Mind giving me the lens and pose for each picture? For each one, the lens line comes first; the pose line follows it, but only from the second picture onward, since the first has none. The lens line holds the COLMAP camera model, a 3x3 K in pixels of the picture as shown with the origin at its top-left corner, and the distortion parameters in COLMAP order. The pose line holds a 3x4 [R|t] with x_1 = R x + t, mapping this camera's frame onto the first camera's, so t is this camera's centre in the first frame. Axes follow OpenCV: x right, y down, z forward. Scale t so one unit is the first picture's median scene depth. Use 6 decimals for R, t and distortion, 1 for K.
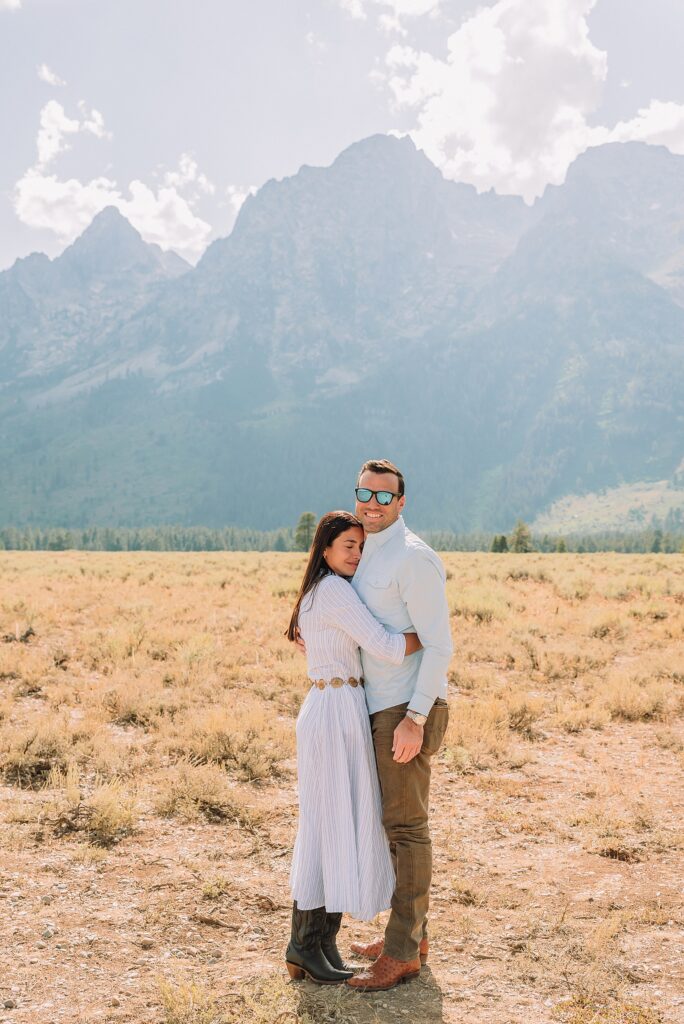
lens RADIAL K [[1275.5, 0, 337.0], [0, 1275.5, 515.6], [0, 0, 1]] dist [-0.027111, 0.000000]
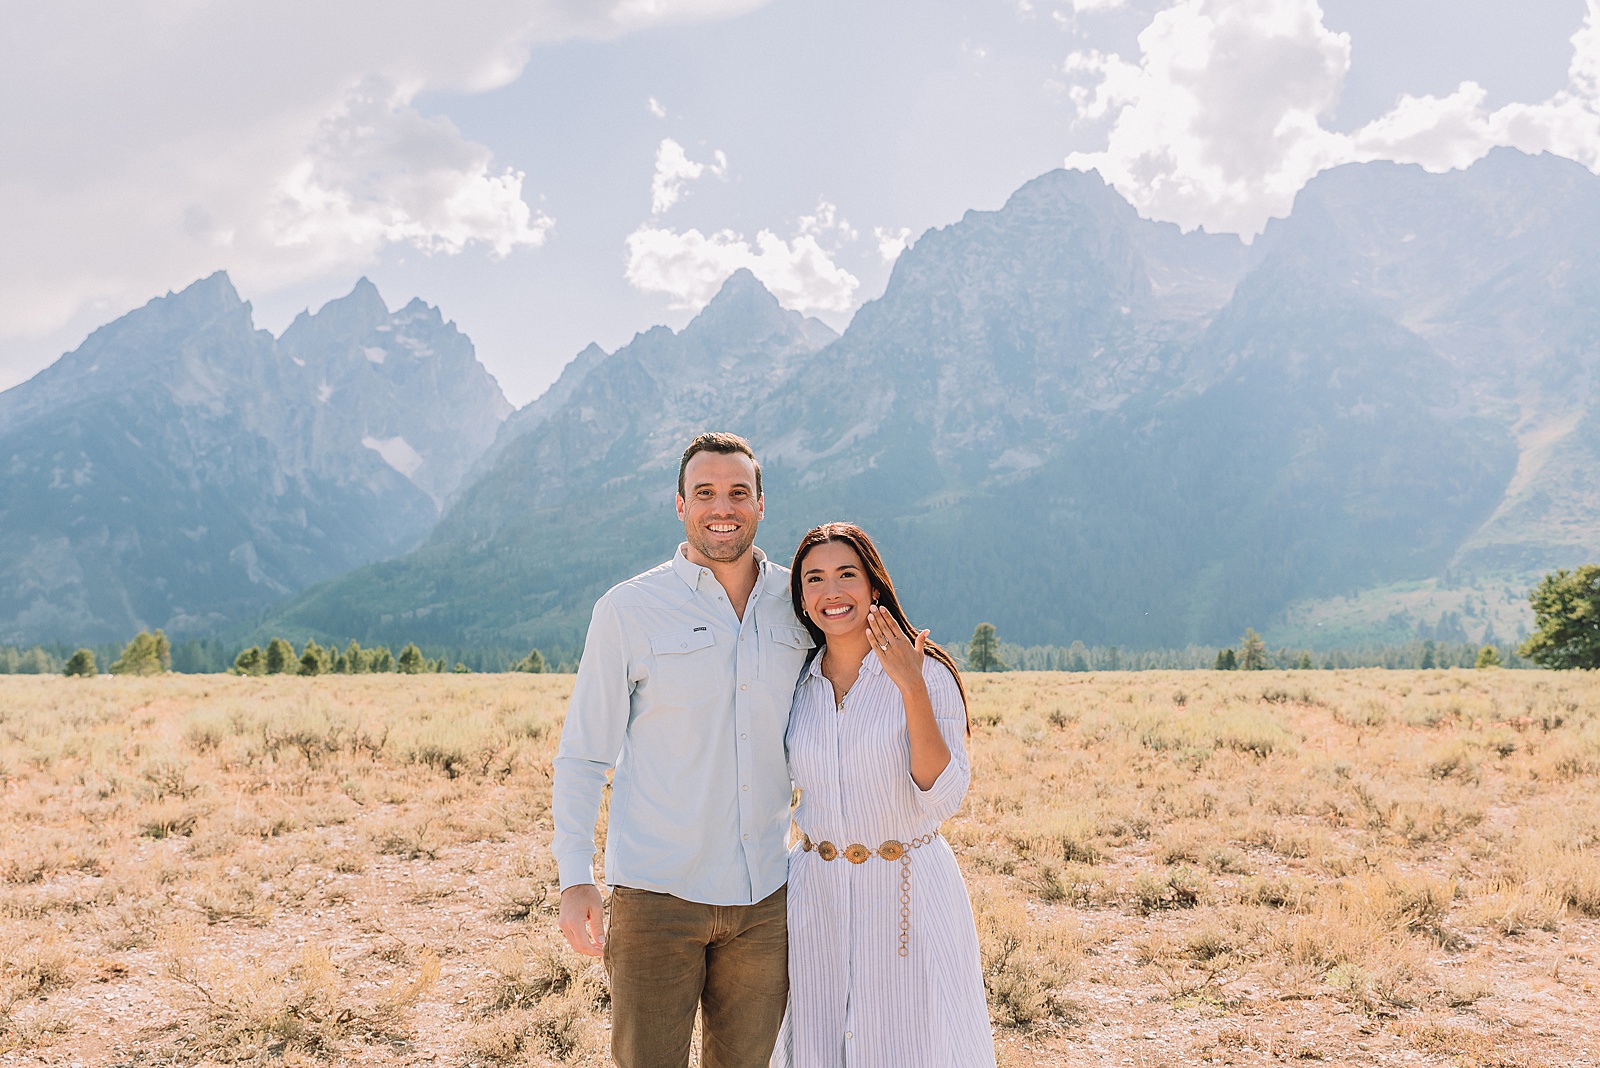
lens RADIAL K [[1531.7, 0, 803.2], [0, 1531.7, 535.8], [0, 0, 1]] dist [-0.013986, 0.000000]
pose [[0.990229, -0.021232, -0.137823, 0.000230], [0.012791, 0.998003, -0.061851, 0.000133], [0.138861, 0.059483, 0.988524, 0.003281]]
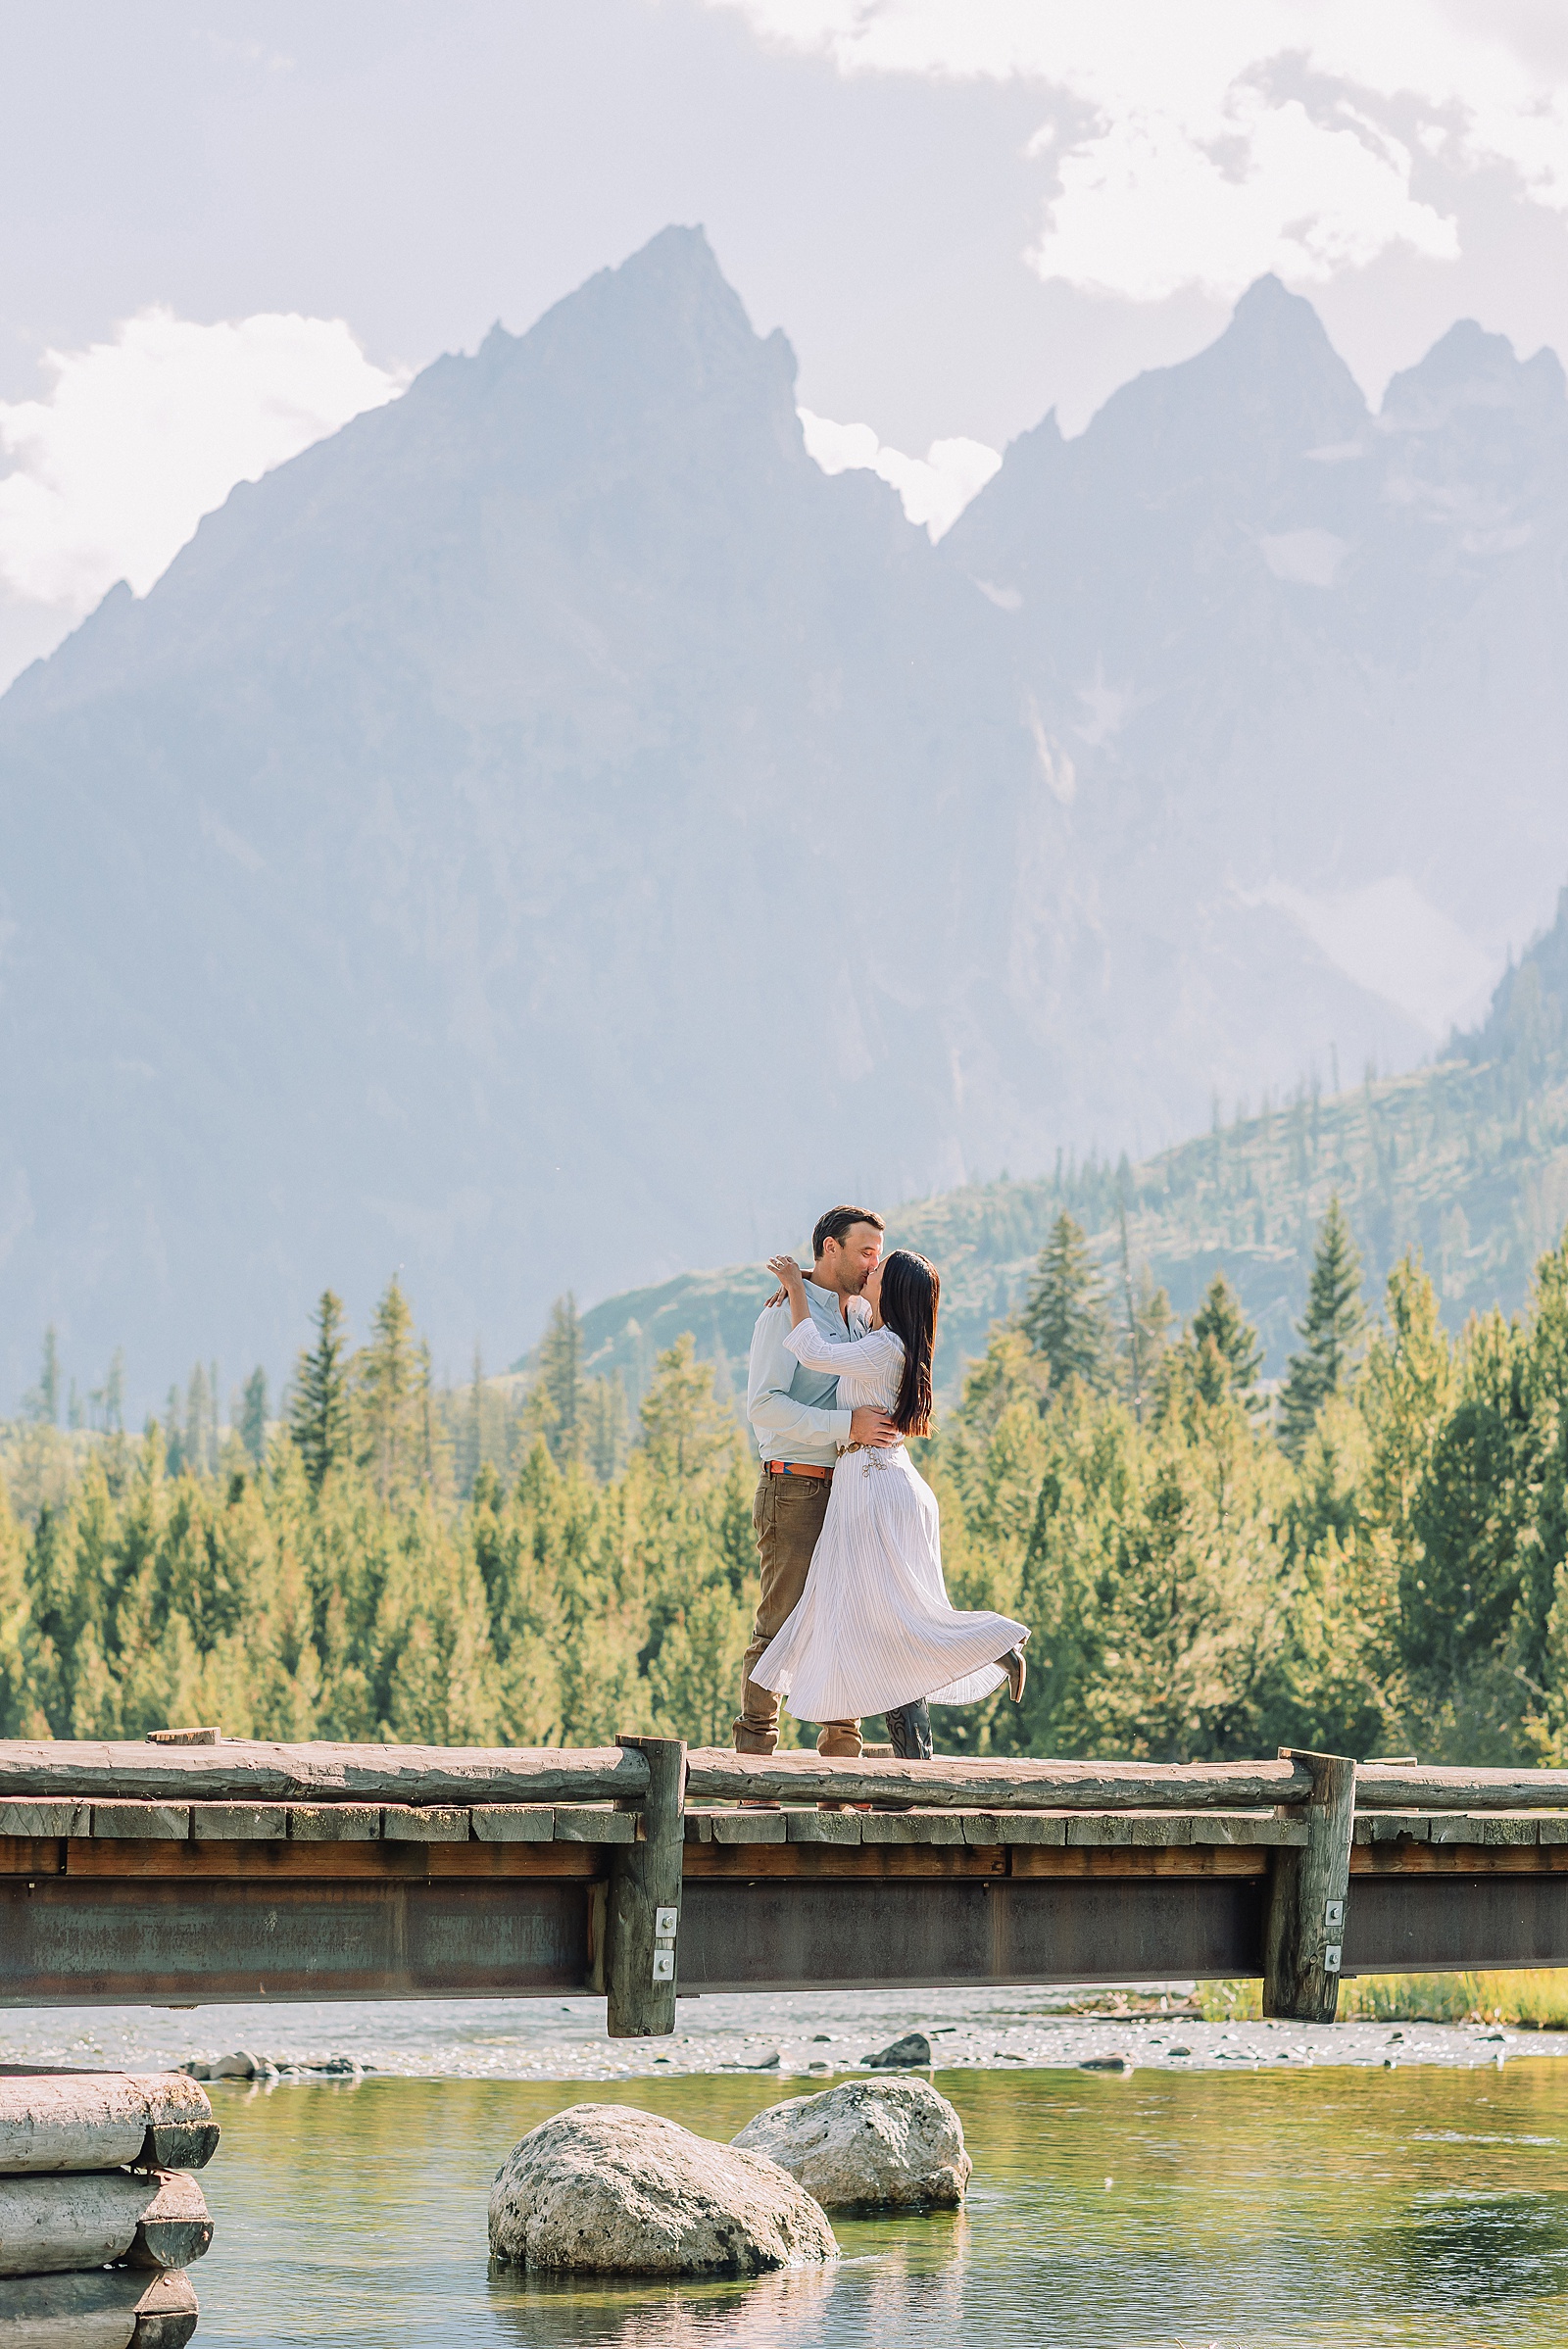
lens RADIAL K [[5683.0, 0, 786.8], [0, 5683.0, 1178.1], [0, 0, 1]] dist [-0.060947, 0.000000]
pose [[0.867258, -0.052167, -0.495118, -1.038804], [0.003669, 0.995138, -0.098424, 0.099770], [0.497845, 0.083543, 0.863233, 3.286593]]
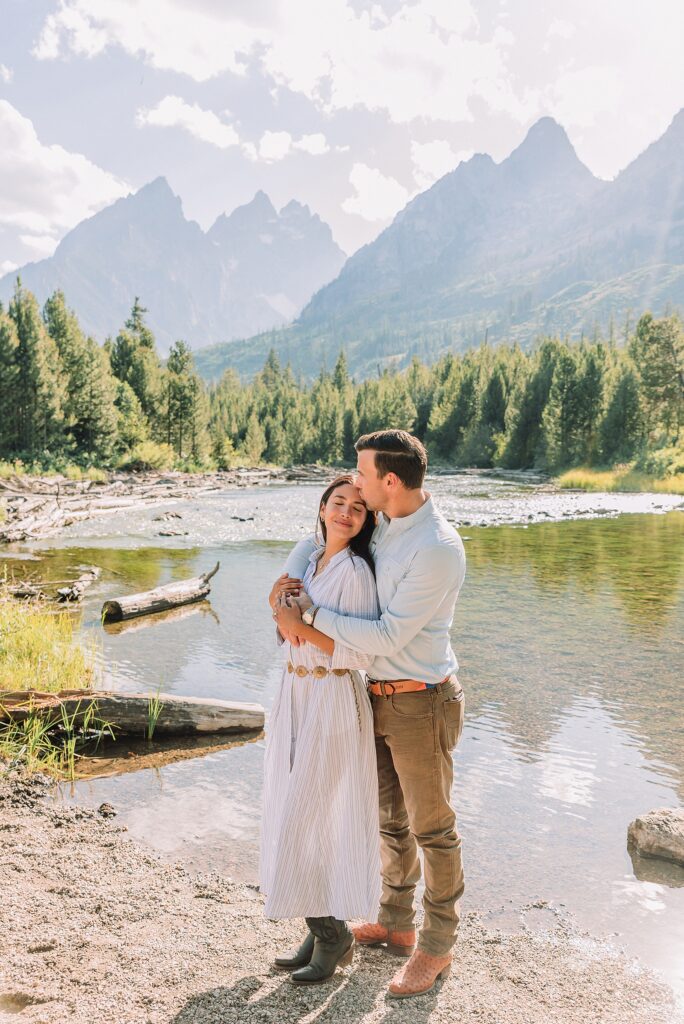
lens RADIAL K [[895.7, 0, 348.3], [0, 895.7, 518.9], [0, 0, 1]] dist [-0.017283, 0.017903]
pose [[0.943461, 0.029016, -0.330211, -1.087754], [0.003138, 0.995335, 0.096426, 0.098254], [0.331468, -0.092010, 0.938969, 3.284568]]
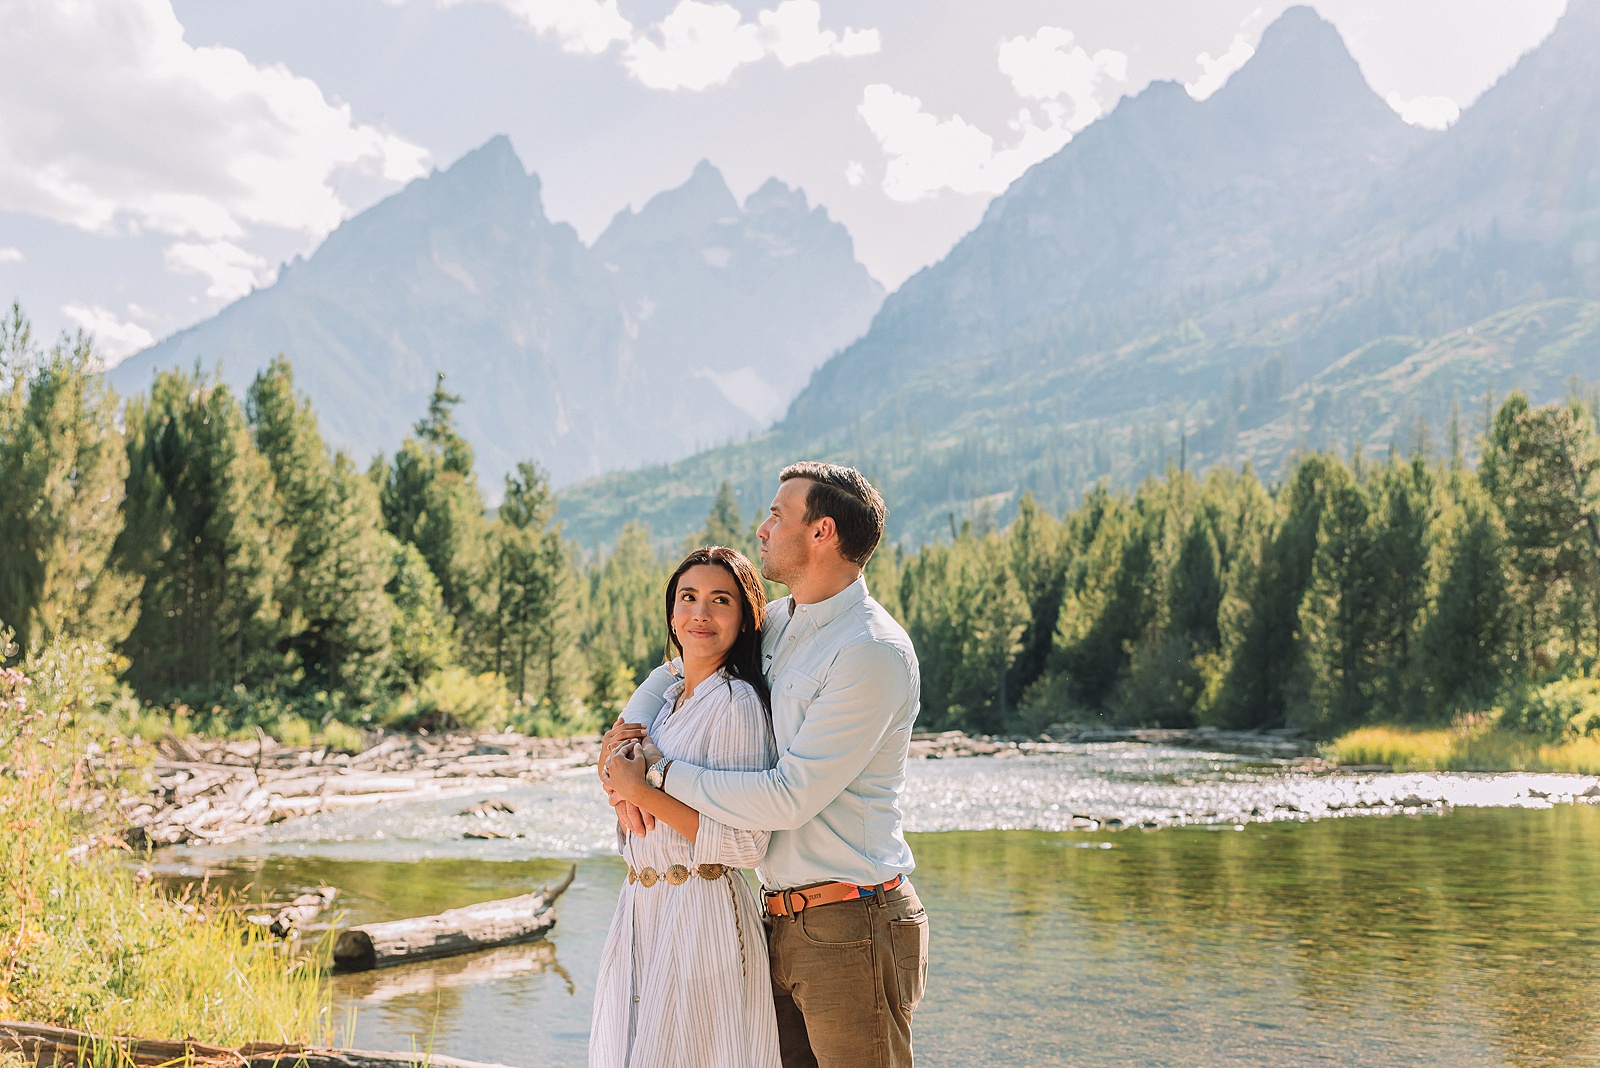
lens RADIAL K [[1951.3, 0, 801.0], [0, 1951.3, 531.4], [0, 0, 1]] dist [-0.009007, 0.000000]
pose [[0.927446, -0.029382, -0.372801, -1.085973], [0.004800, 0.997762, -0.066696, 0.099353], [0.373927, 0.060068, 0.925511, 3.282286]]
